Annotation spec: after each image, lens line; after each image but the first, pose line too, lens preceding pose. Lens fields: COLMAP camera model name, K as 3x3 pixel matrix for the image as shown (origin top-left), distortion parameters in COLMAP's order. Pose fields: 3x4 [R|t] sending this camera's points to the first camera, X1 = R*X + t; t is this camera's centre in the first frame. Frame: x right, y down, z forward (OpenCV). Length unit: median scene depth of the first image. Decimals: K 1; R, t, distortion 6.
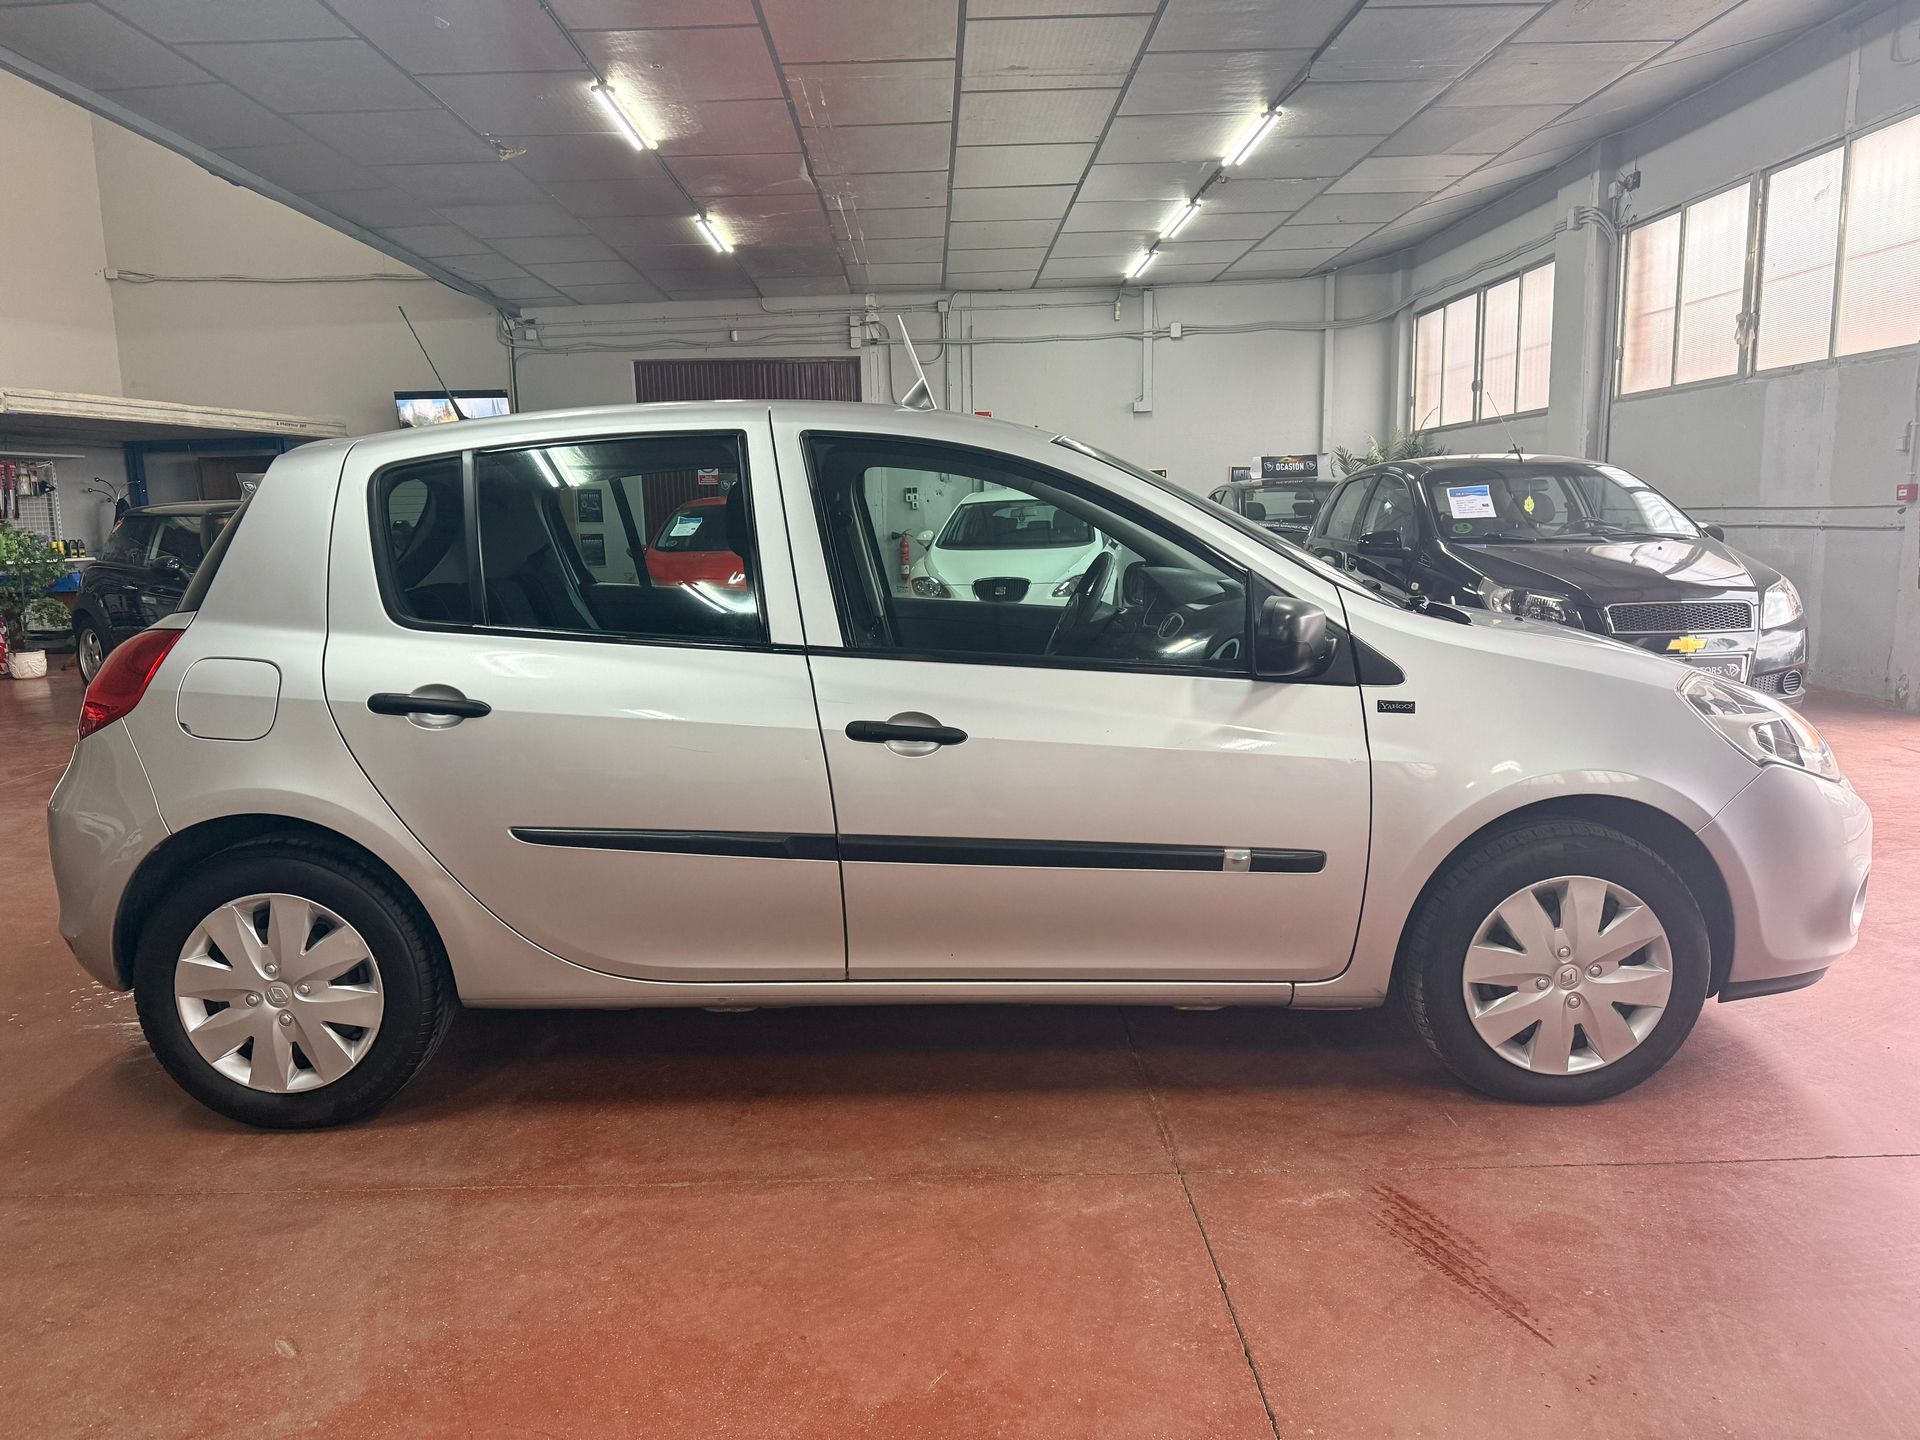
lens RADIAL K [[1349.5, 0, 954.9], [0, 1349.5, 714.5], [0, 0, 1]] dist [0.044159, -0.044899]
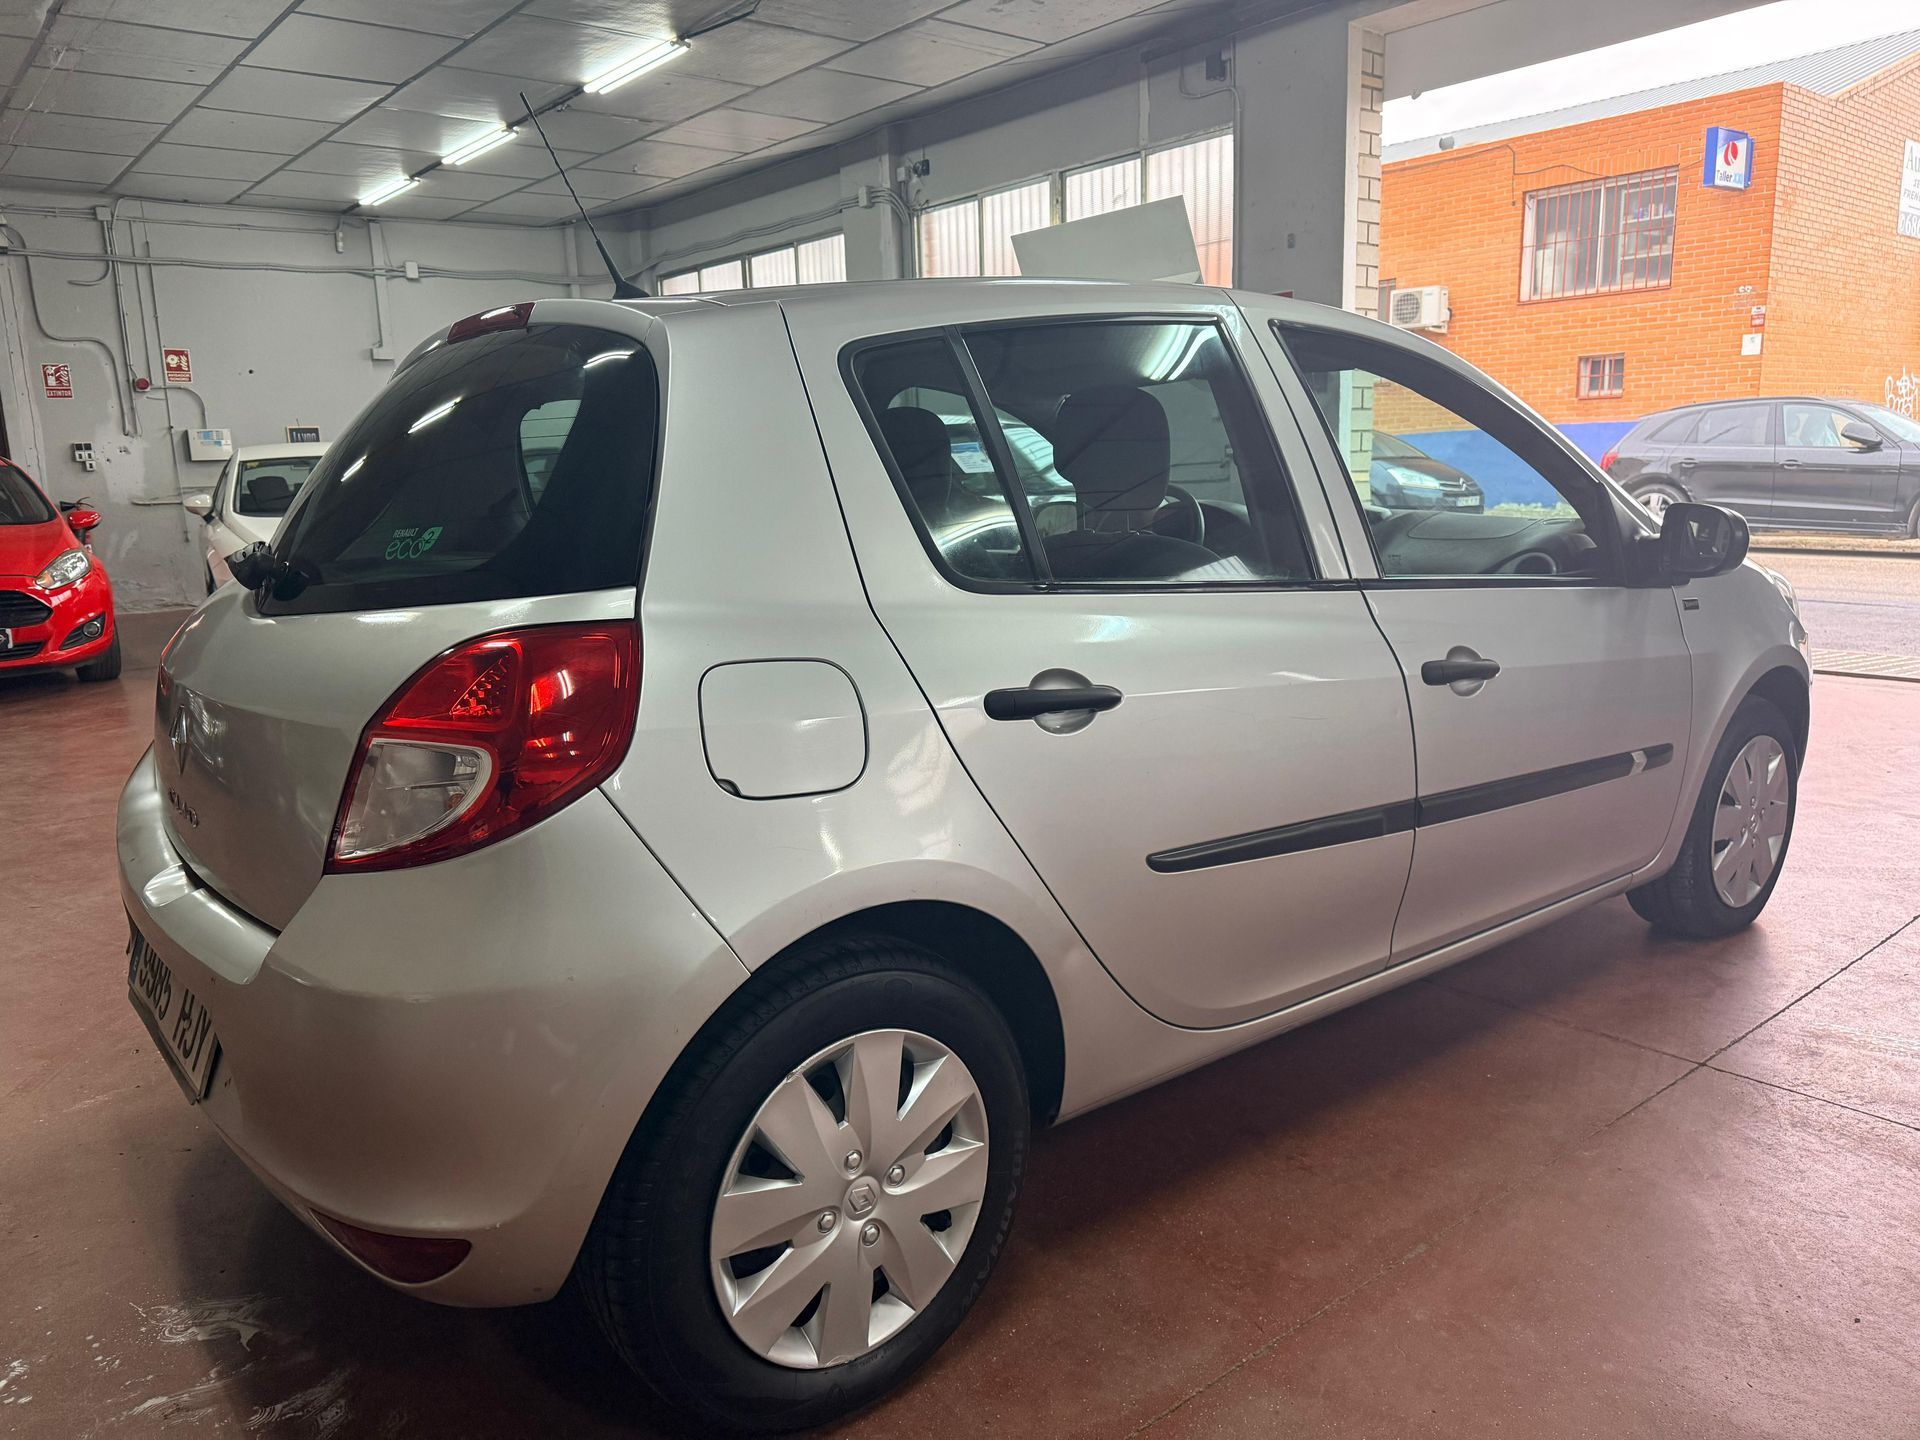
lens RADIAL K [[1338.1, 0, 960.9], [0, 1338.1, 710.9], [0, 0, 1]] dist [0.020272, -0.006260]
pose [[0.789780, -0.115840, 0.602352, -0.170299], [0.102414, 0.993124, 0.056710, -0.008993], [-0.604780, 0.016901, 0.796213, 0.103600]]
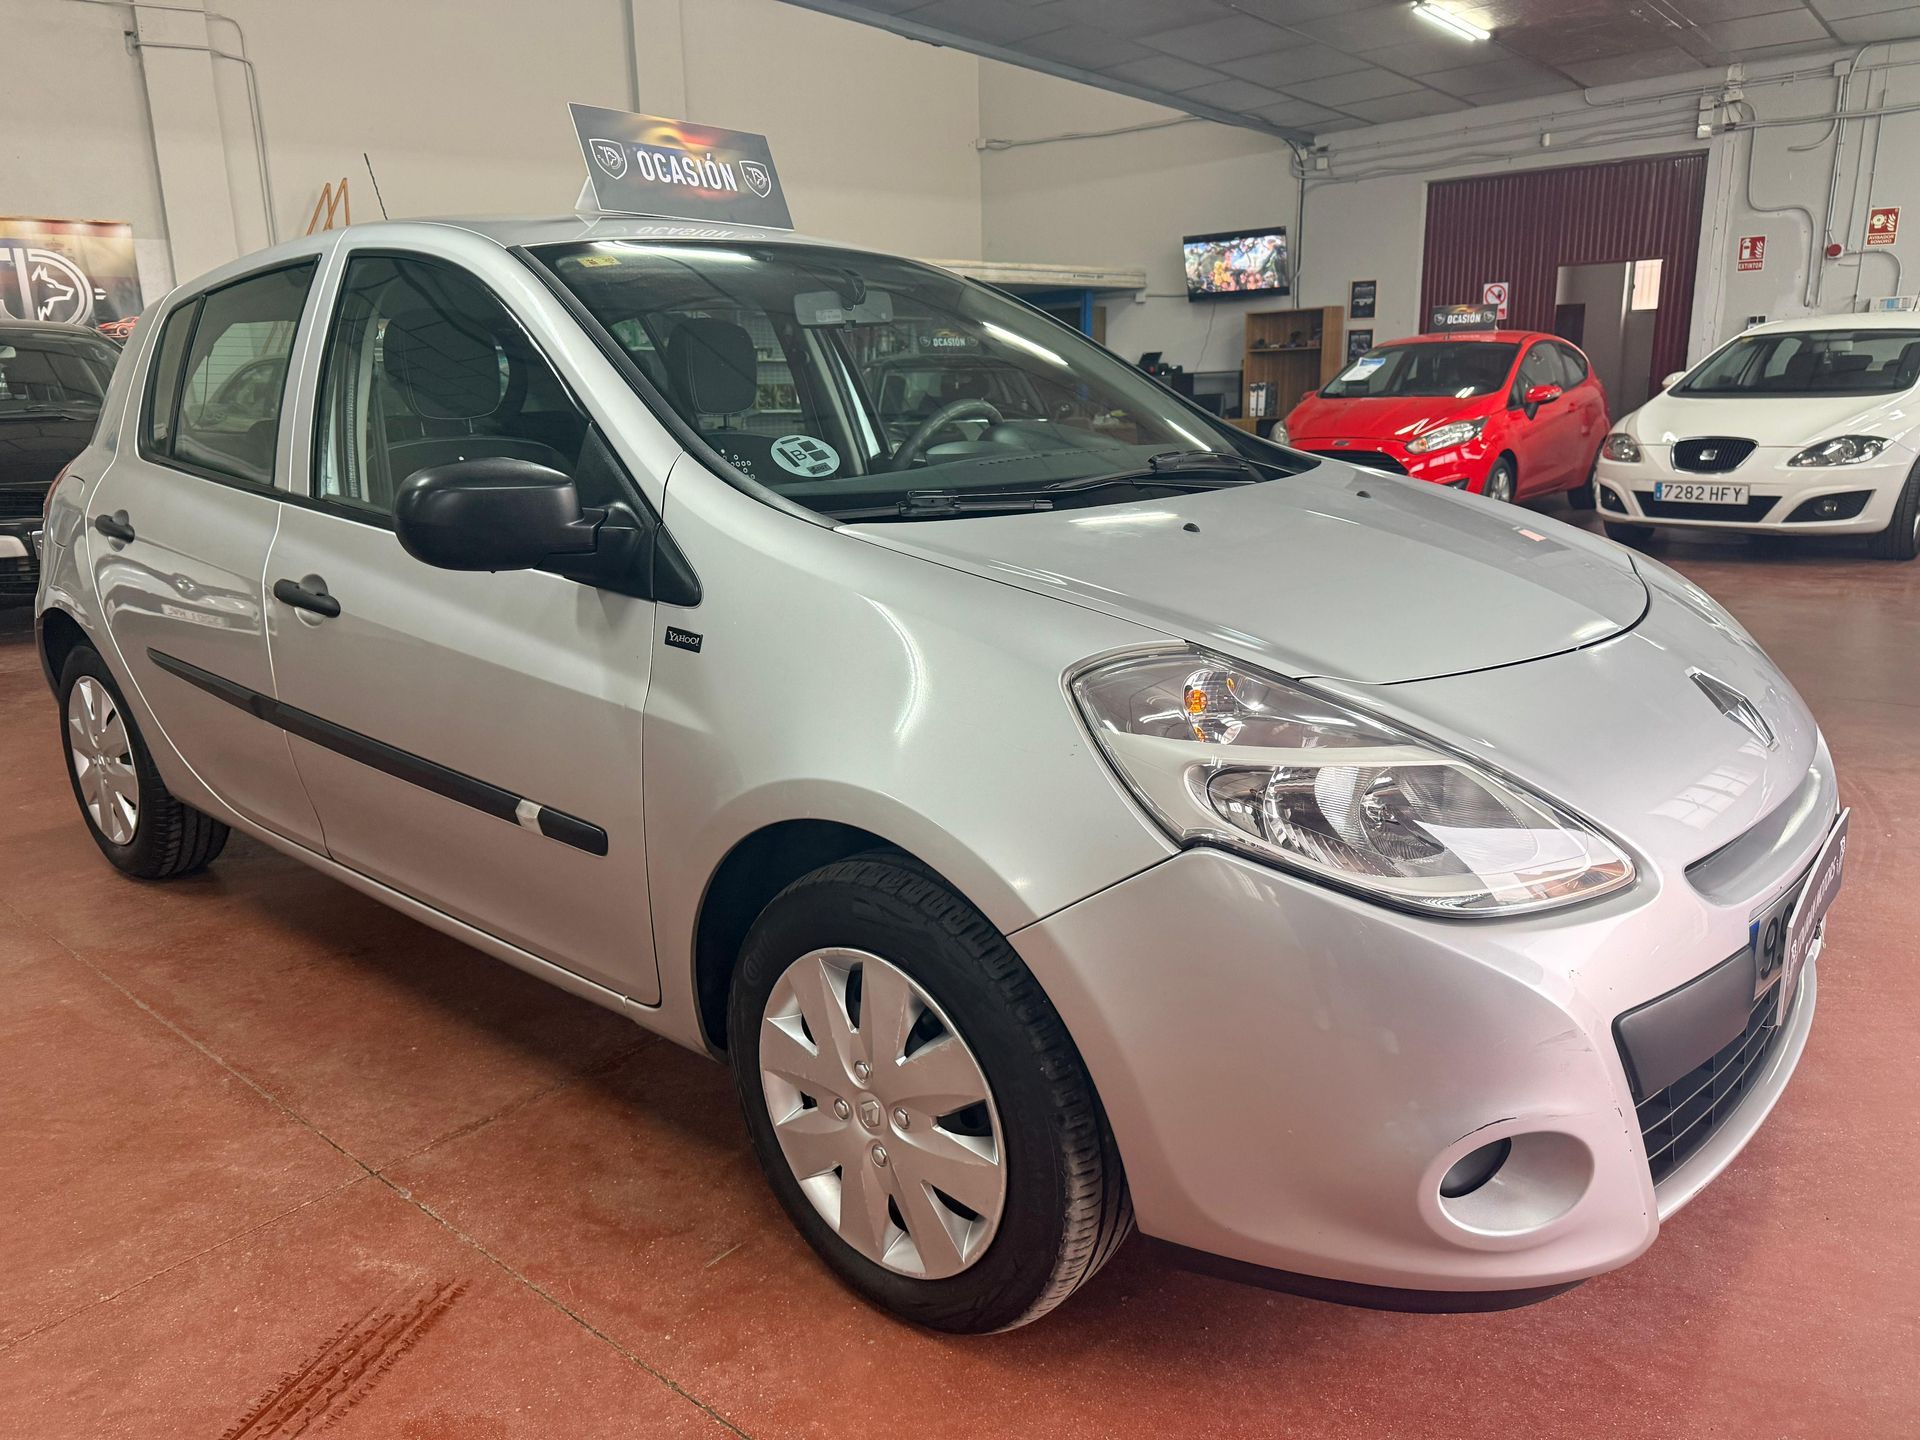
lens RADIAL K [[1366.7, 0, 962.9], [0, 1366.7, 675.3], [0, 0, 1]] dist [0.040319, -0.043289]
pose [[0.755872, 0.140349, -0.639500, 0.219309], [-0.088887, 0.989708, 0.112145, -0.019437], [0.648658, -0.027924, 0.760568, 0.145167]]
